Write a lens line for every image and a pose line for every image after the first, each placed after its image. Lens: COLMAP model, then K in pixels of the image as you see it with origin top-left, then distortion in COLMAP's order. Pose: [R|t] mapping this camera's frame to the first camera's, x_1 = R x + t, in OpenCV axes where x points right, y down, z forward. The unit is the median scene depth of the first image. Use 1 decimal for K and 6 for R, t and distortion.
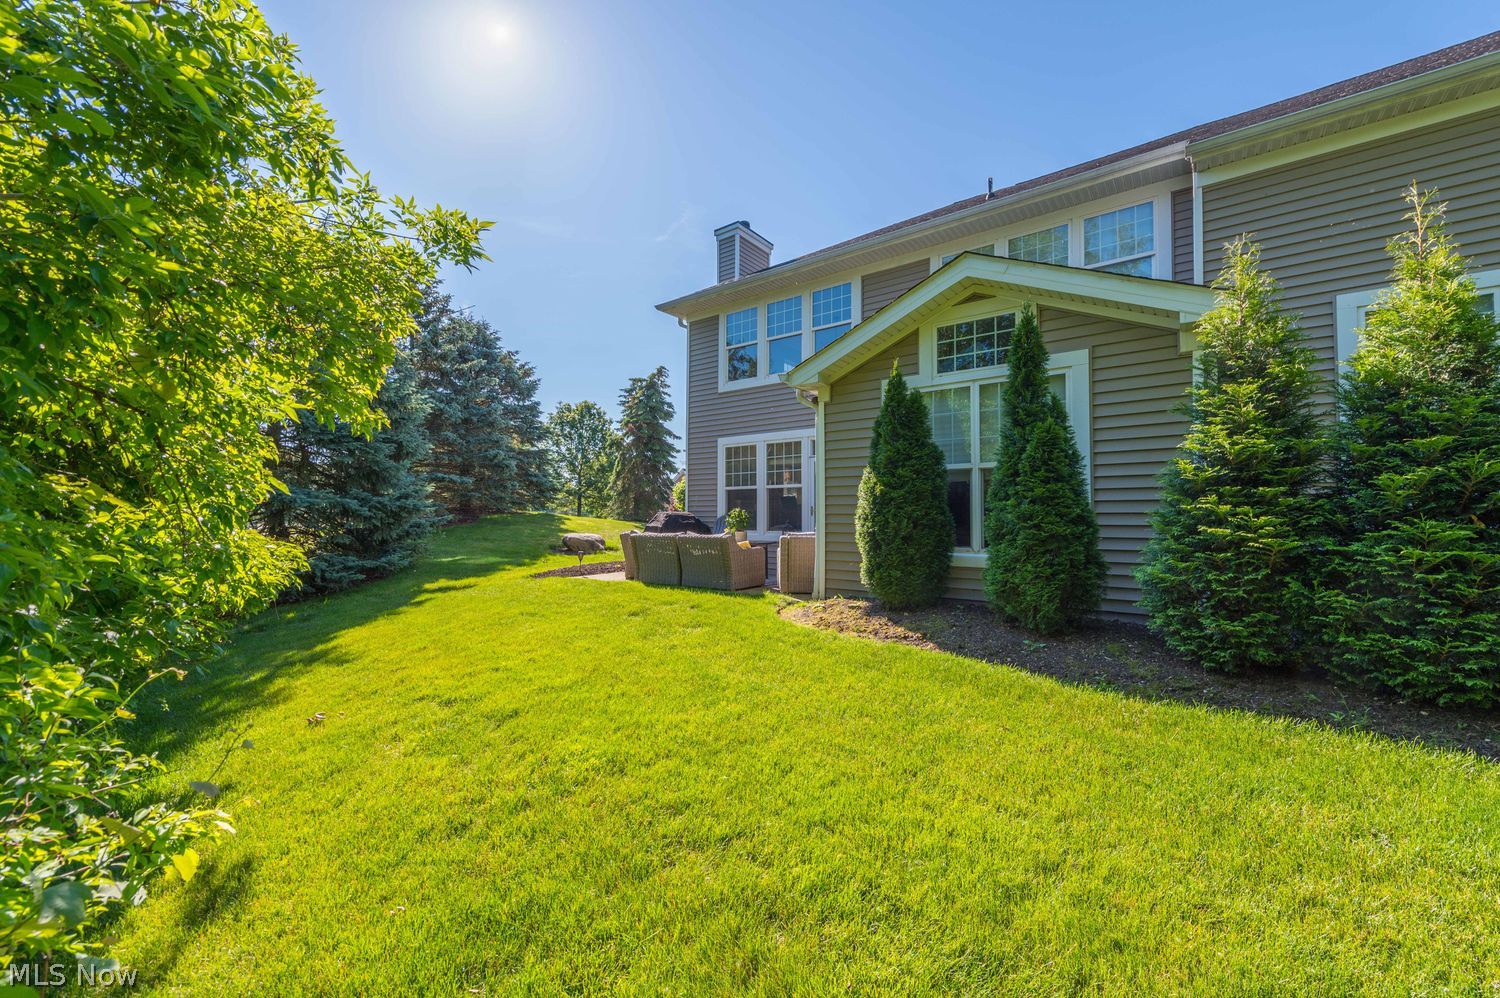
lens RADIAL K [[617.5, 0, 752.3], [0, 617.5, 500.7], [0, 0, 1]] dist [0.002464, 0.000208]
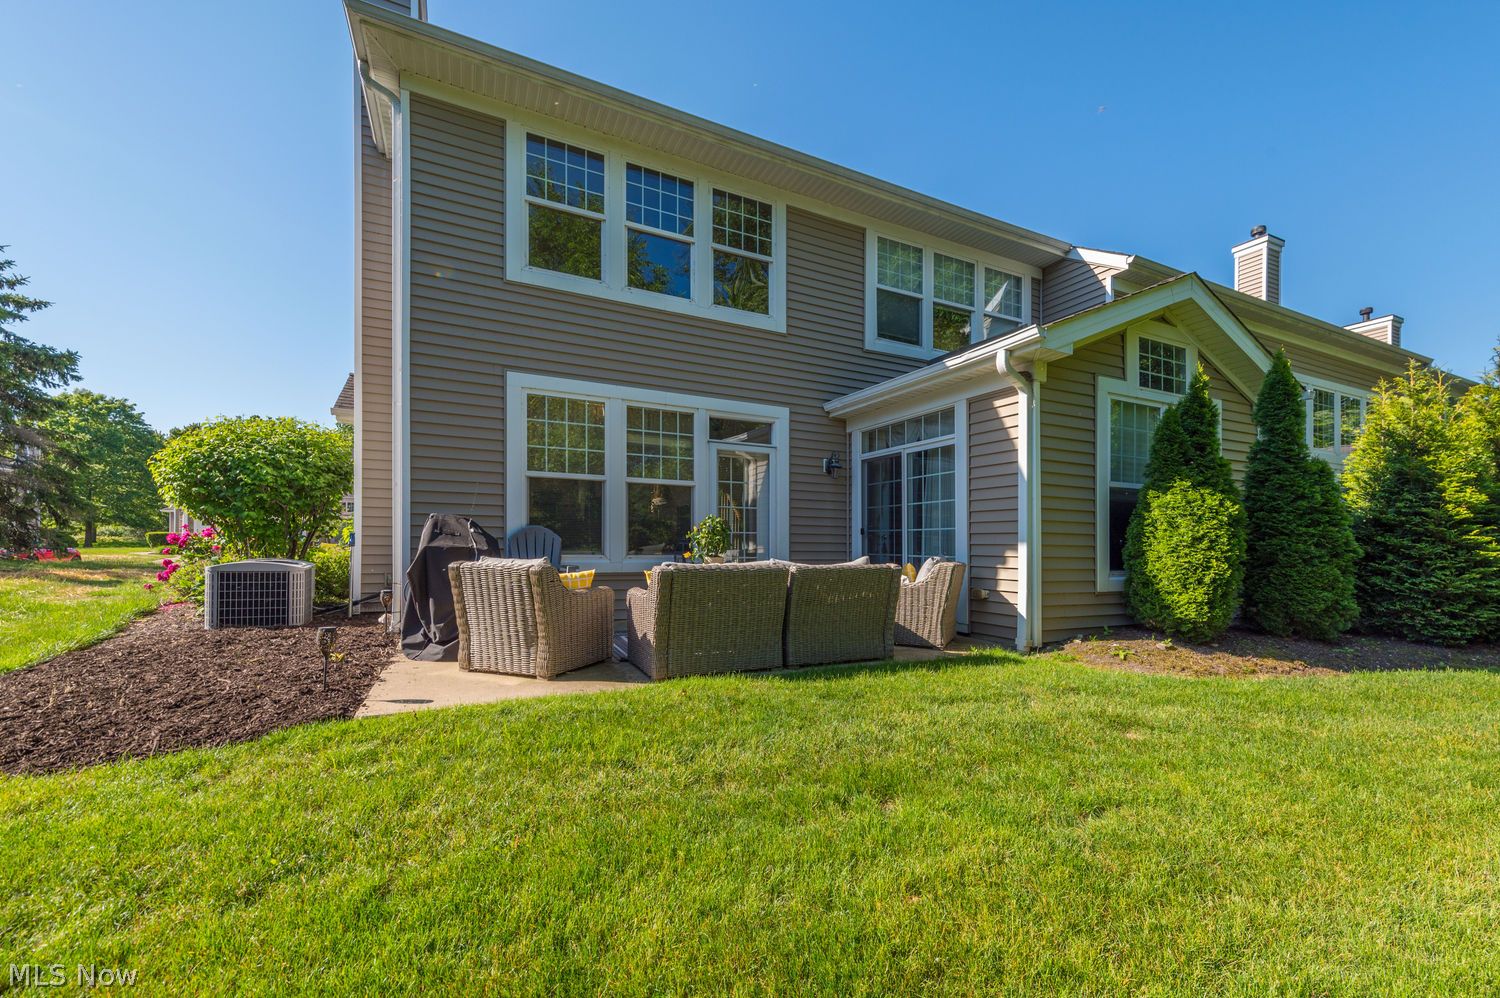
lens RADIAL K [[617.5, 0, 776.2], [0, 617.5, 550.3], [0, 0, 1]] dist [0.002464, 0.000208]
pose [[0.418850, -0.003403, 0.908049, -0.442889], [-0.040272, 0.998939, 0.022320, 0.024930], [-0.907162, -0.045917, 0.418269, 0.620273]]
